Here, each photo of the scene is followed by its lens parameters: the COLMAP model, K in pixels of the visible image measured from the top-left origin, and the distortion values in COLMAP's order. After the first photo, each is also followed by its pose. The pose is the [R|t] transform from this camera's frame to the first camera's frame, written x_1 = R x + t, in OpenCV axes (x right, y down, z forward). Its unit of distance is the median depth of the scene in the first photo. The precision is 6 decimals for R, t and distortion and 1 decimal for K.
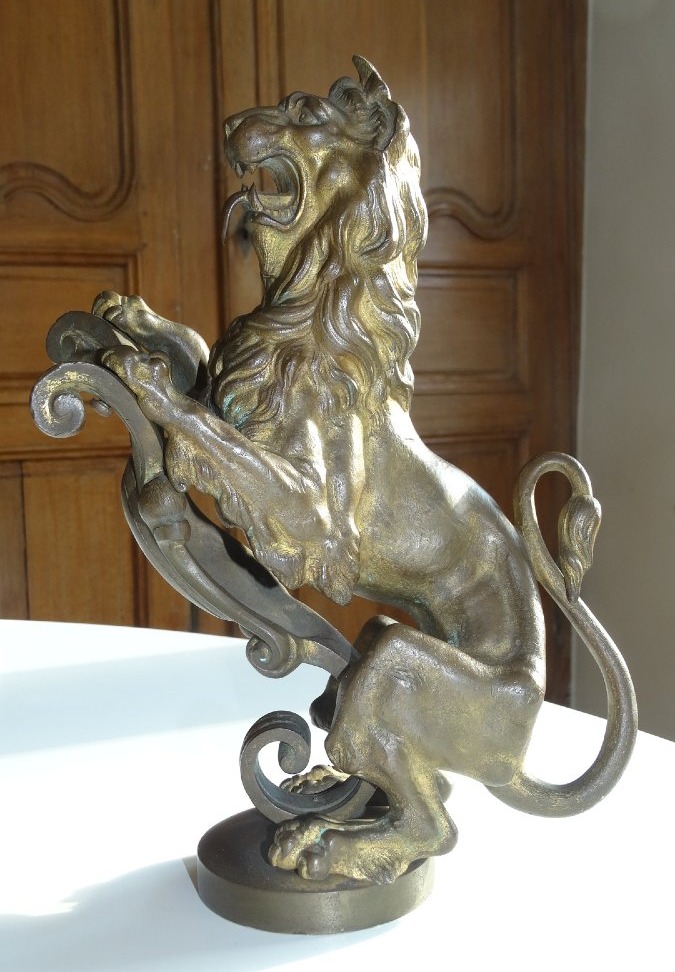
lens RADIAL K [[1135.3, 0, 336.7], [0, 1135.3, 486.3], [0, 0, 1]] dist [0.010236, 0.000000]
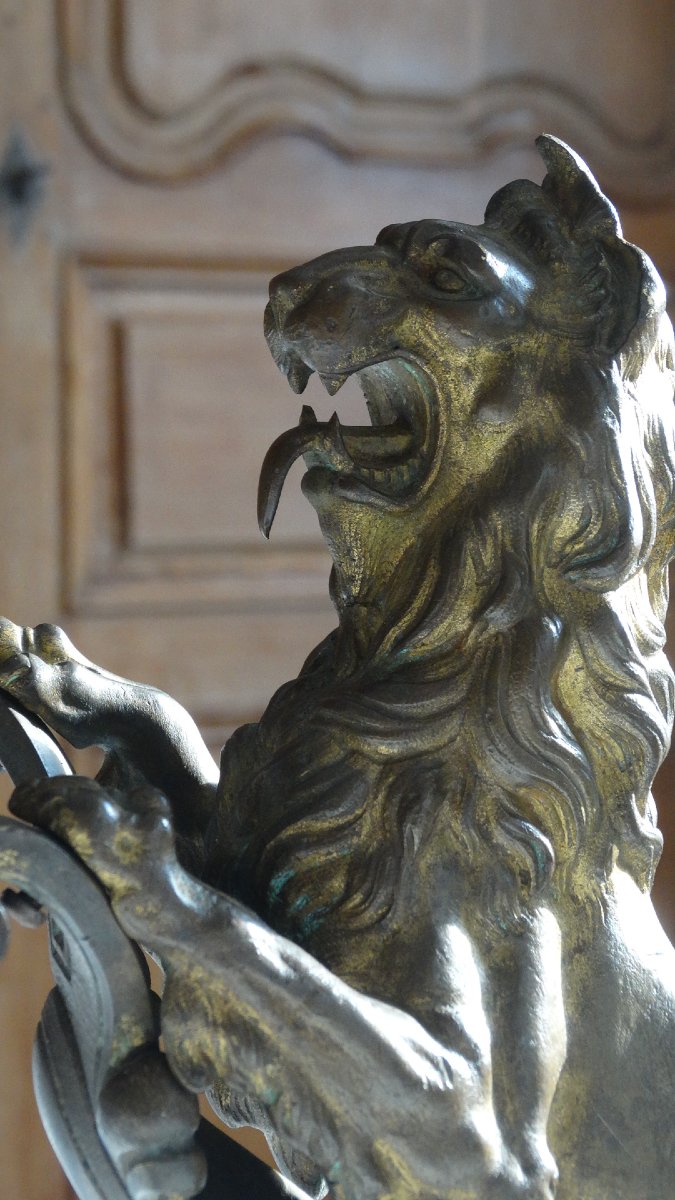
lens RADIAL K [[3138.9, 0, 335.1], [0, 3138.9, 599.4], [0, 0, 1]] dist [-0.170058, 0.000000]
pose [[0.998436, 0.010023, 0.055005, -0.142772], [-0.006989, 0.998458, -0.055070, -0.119165], [-0.055472, 0.054600, 0.996966, -0.282702]]
